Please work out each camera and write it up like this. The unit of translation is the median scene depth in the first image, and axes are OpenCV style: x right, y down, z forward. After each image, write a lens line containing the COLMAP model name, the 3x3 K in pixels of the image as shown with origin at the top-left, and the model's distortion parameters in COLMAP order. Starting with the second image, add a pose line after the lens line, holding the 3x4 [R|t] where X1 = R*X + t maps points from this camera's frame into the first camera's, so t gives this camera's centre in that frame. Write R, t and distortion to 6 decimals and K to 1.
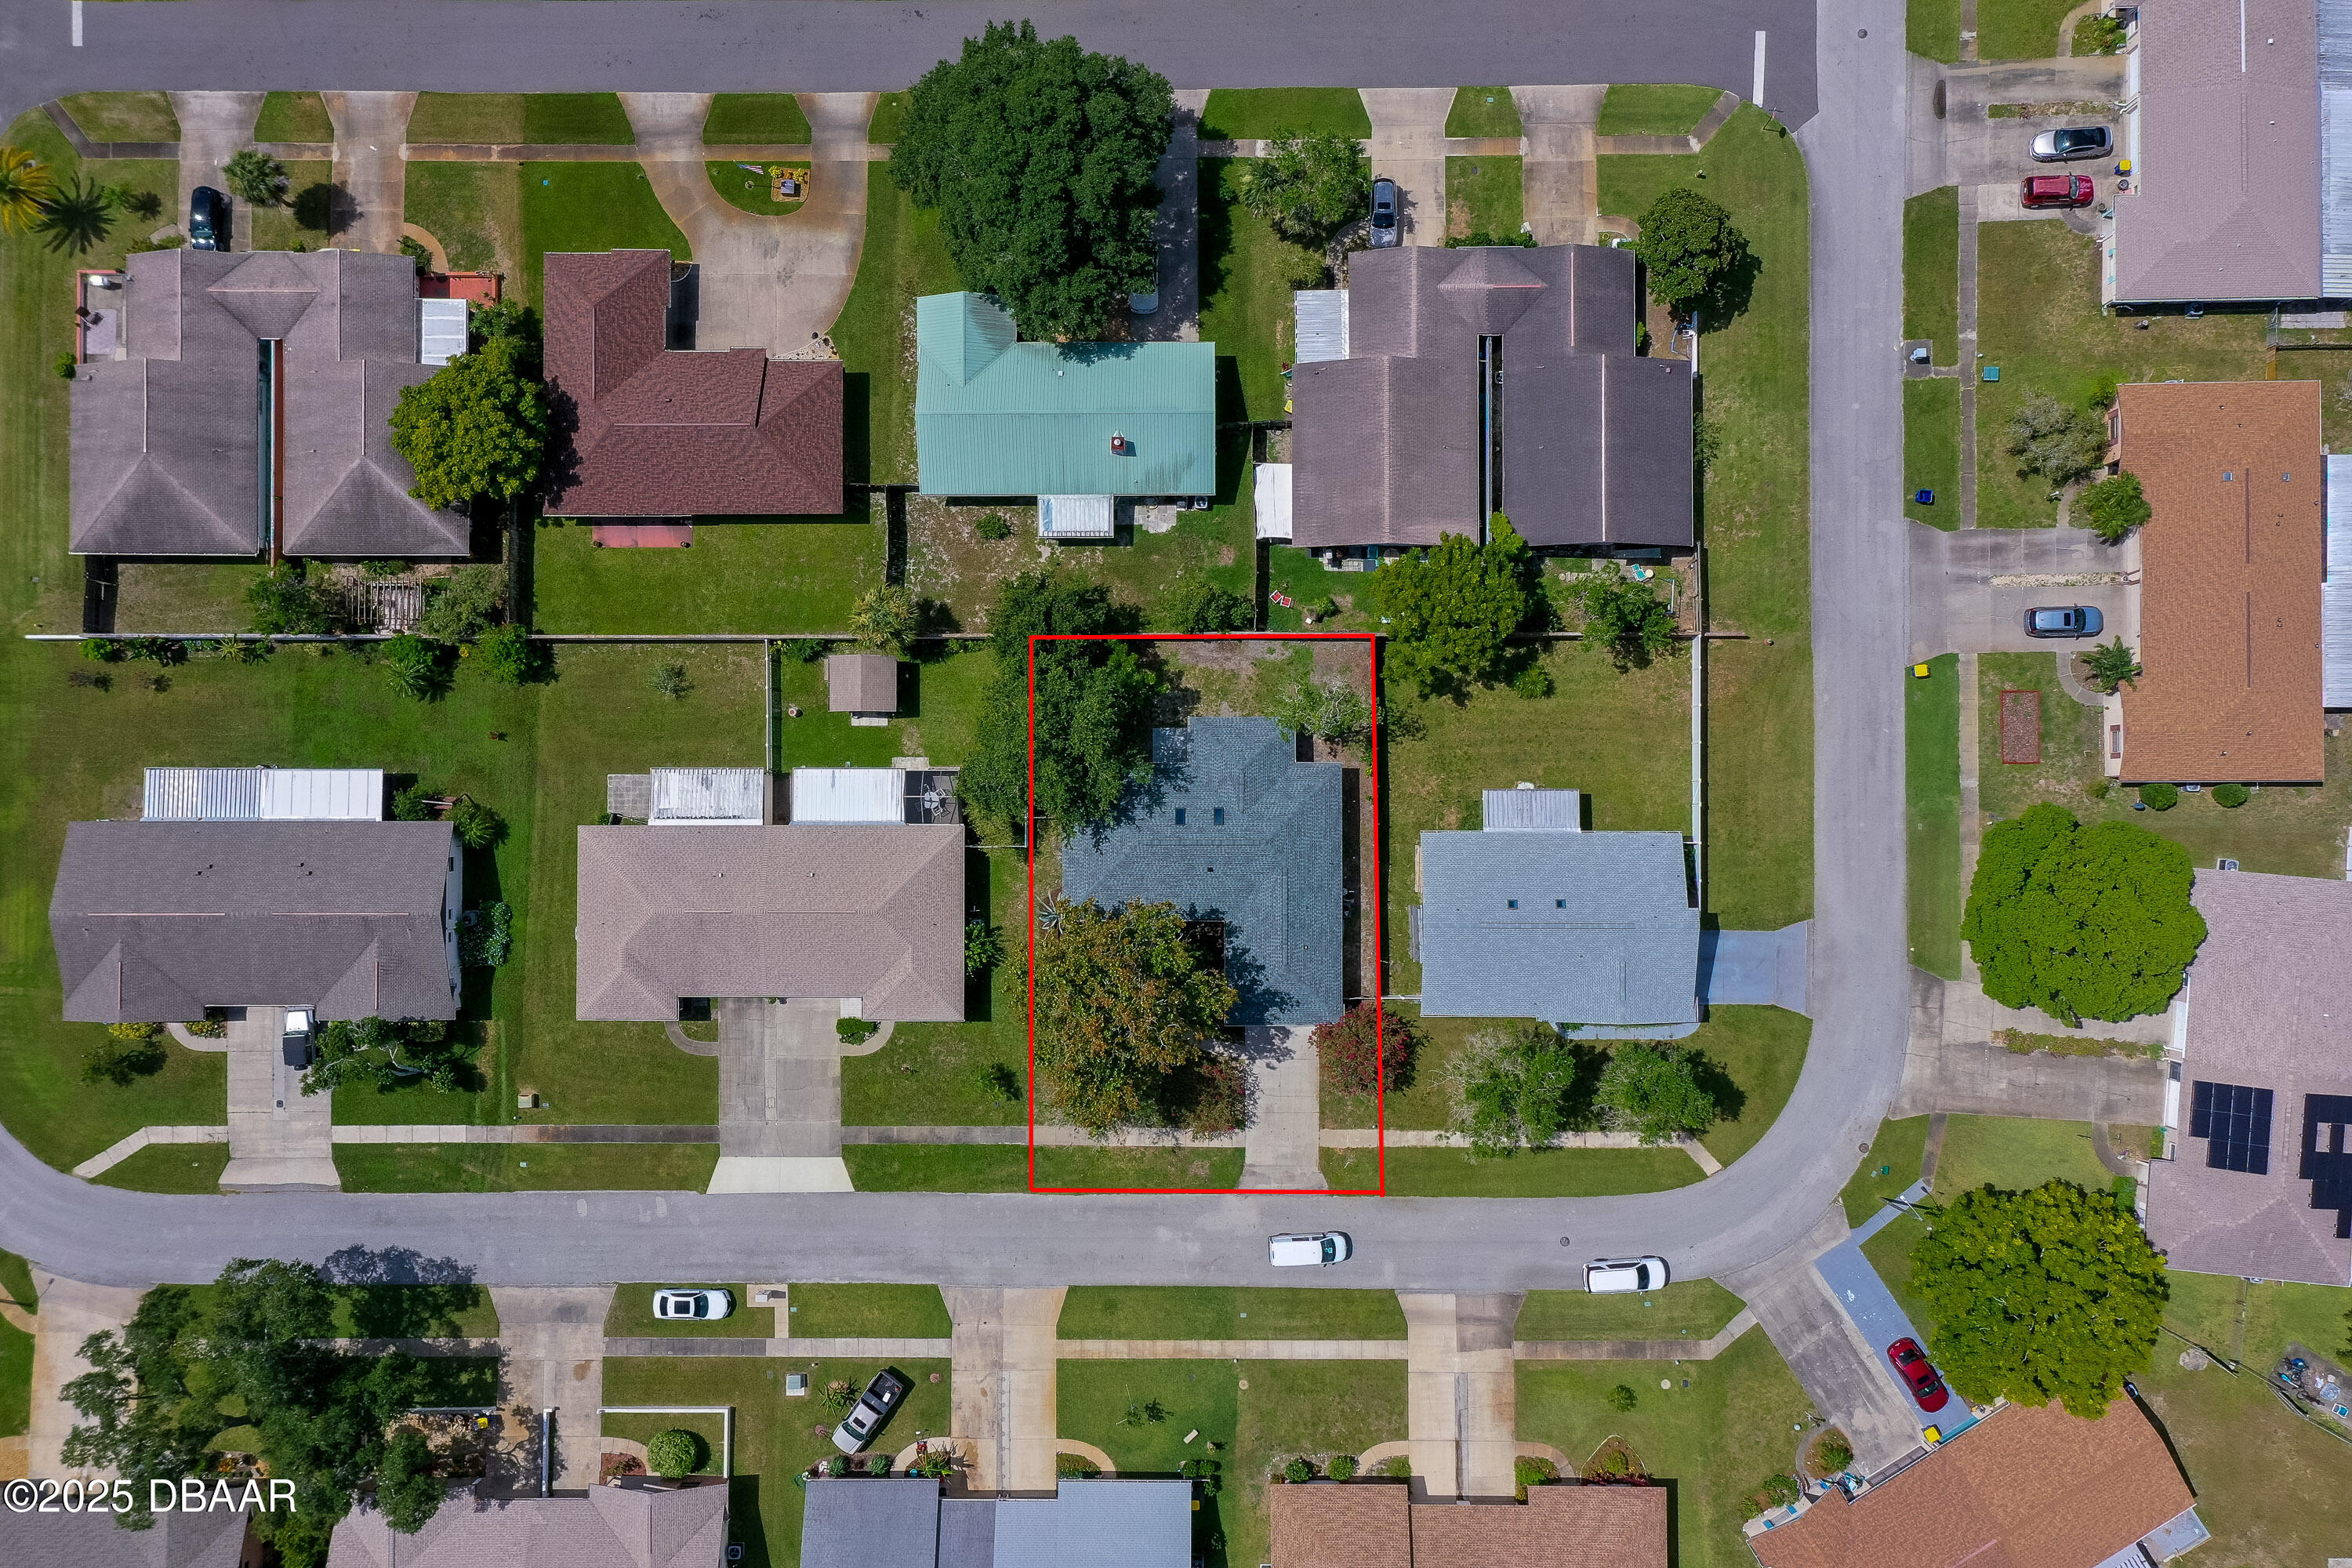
lens RADIAL K [[1883.6, 0, 1187.2], [0, 1883.6, 774.7], [0, 0, 1]] dist [0.042301, -0.000173]
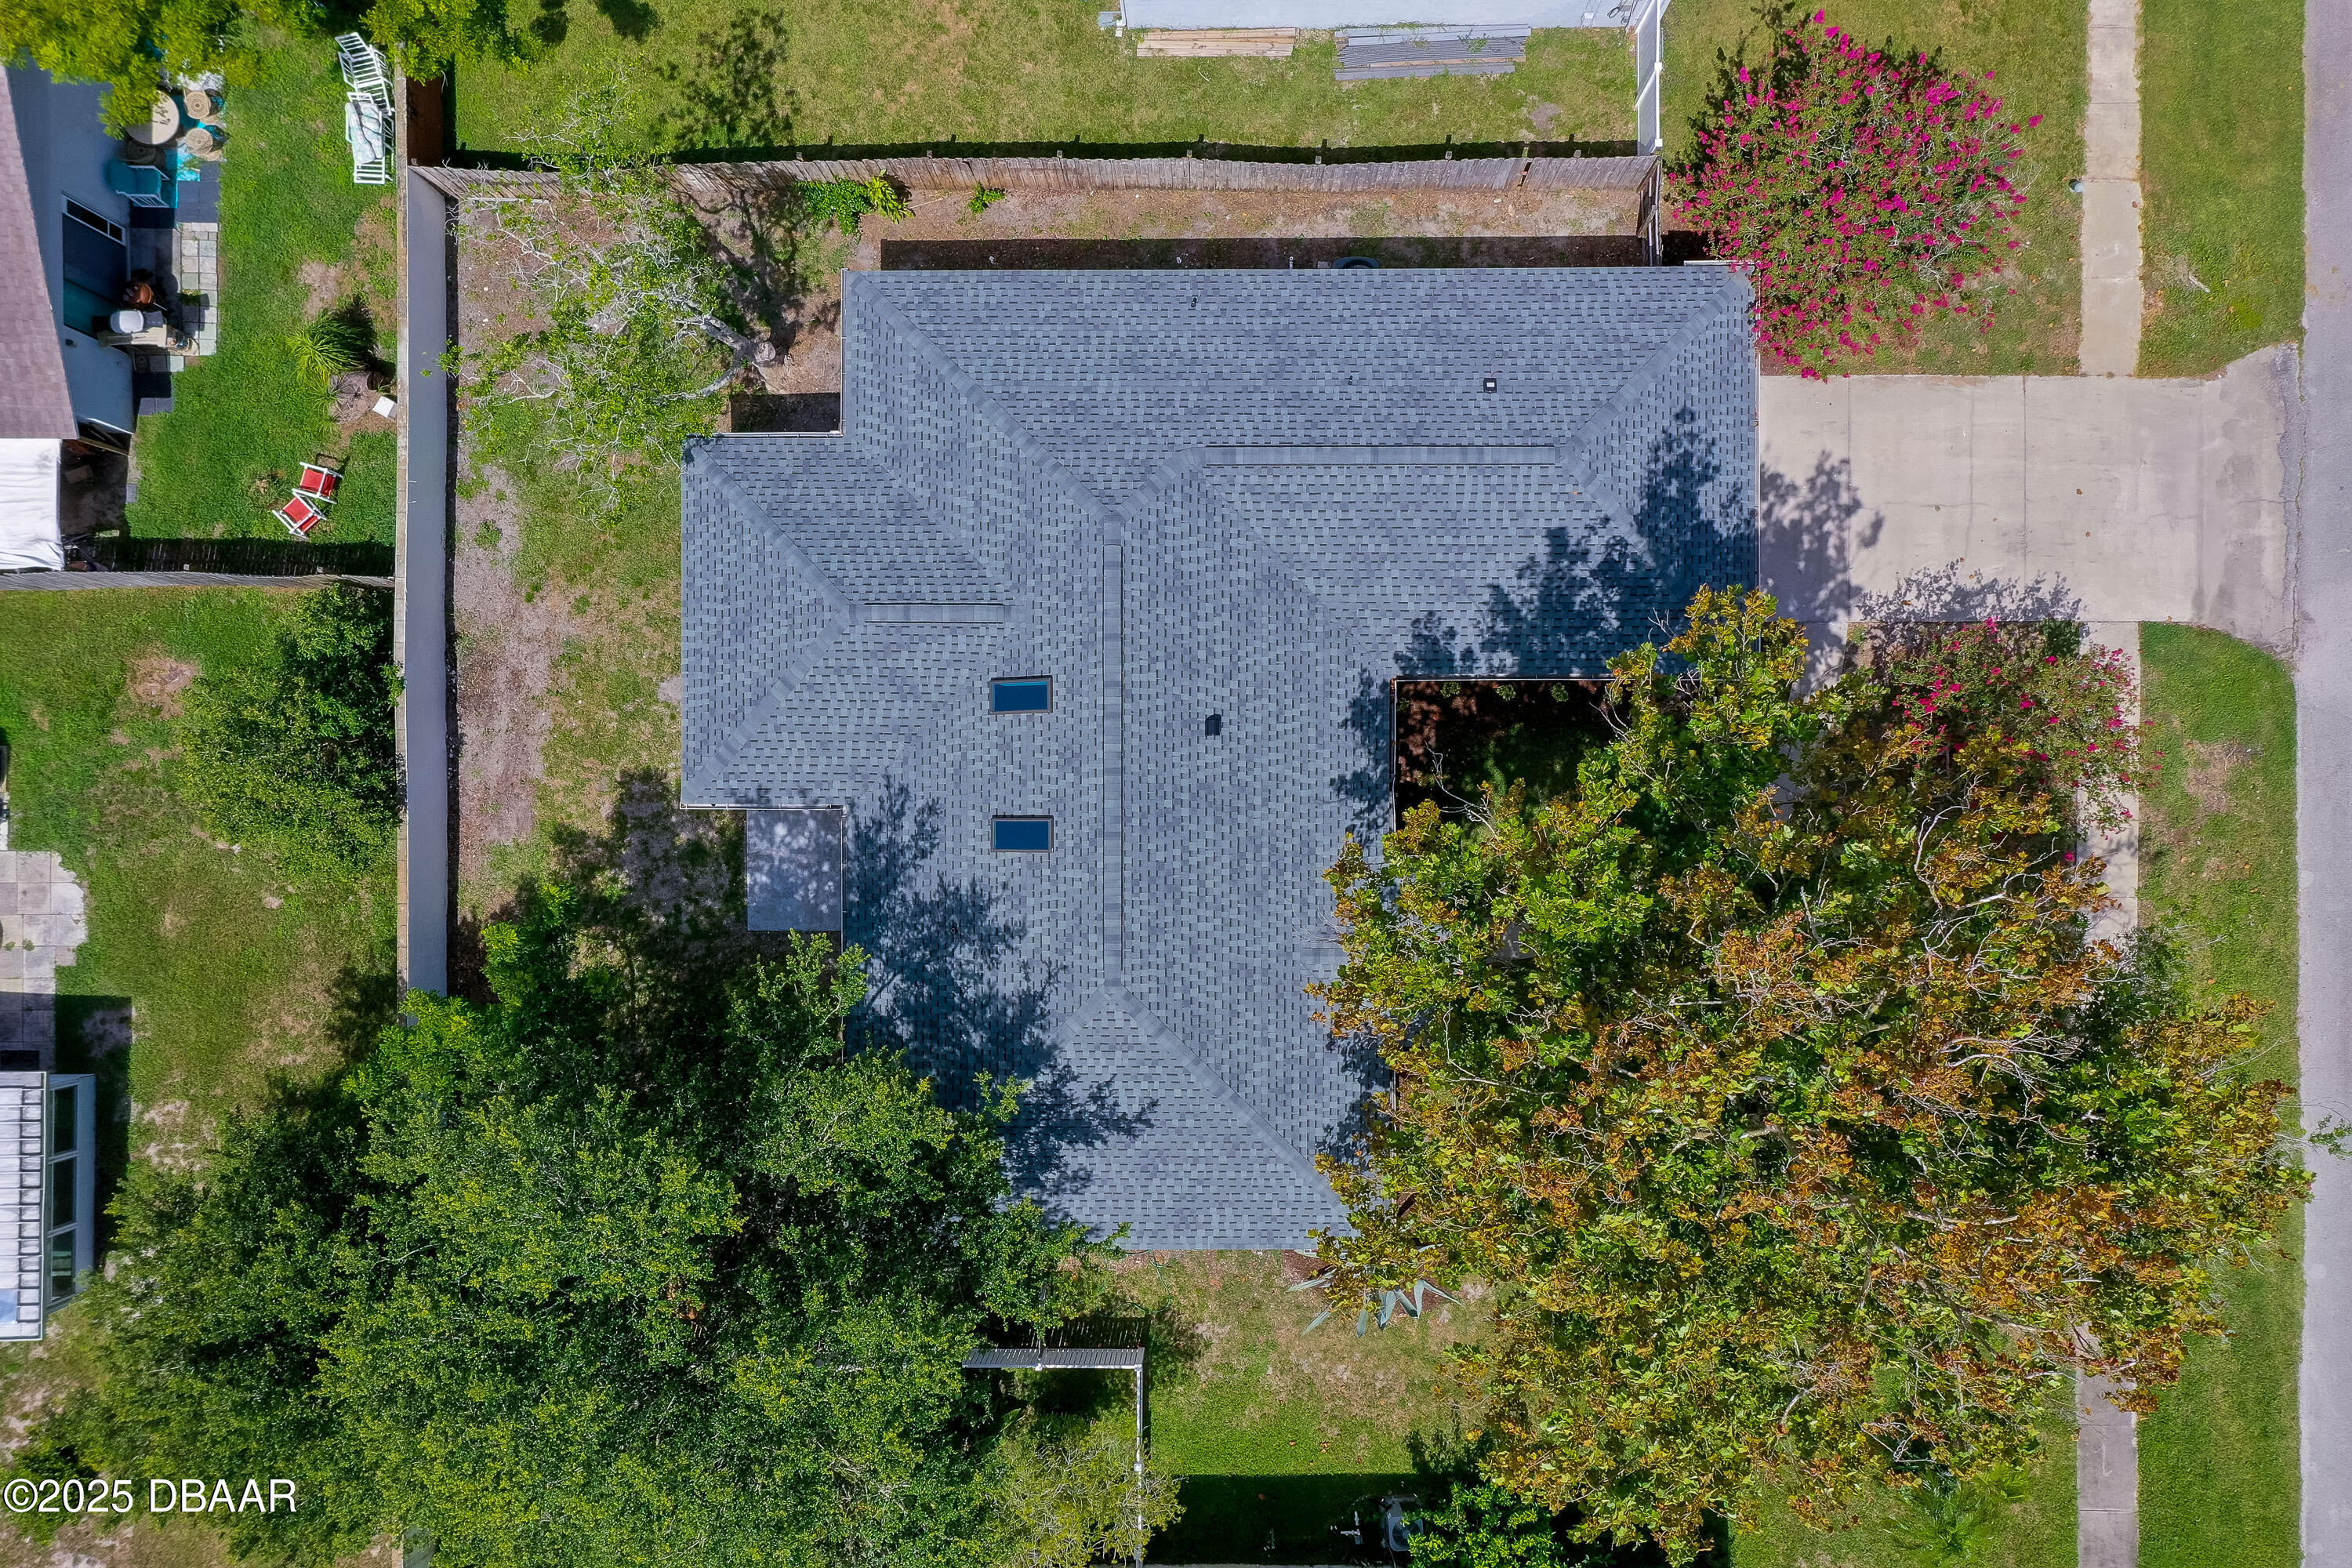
lens RADIAL K [[1883.6, 0, 1213.1], [0, 1883.6, 842.8], [0, 0, 1]] dist [0.042301, -0.000173]
pose [[-0.000703, -0.999905, 0.013785, -0.008936], [0.999818, -0.000440, 0.019079, 0.044362], [-0.019072, 0.013796, 0.999723, 0.706978]]
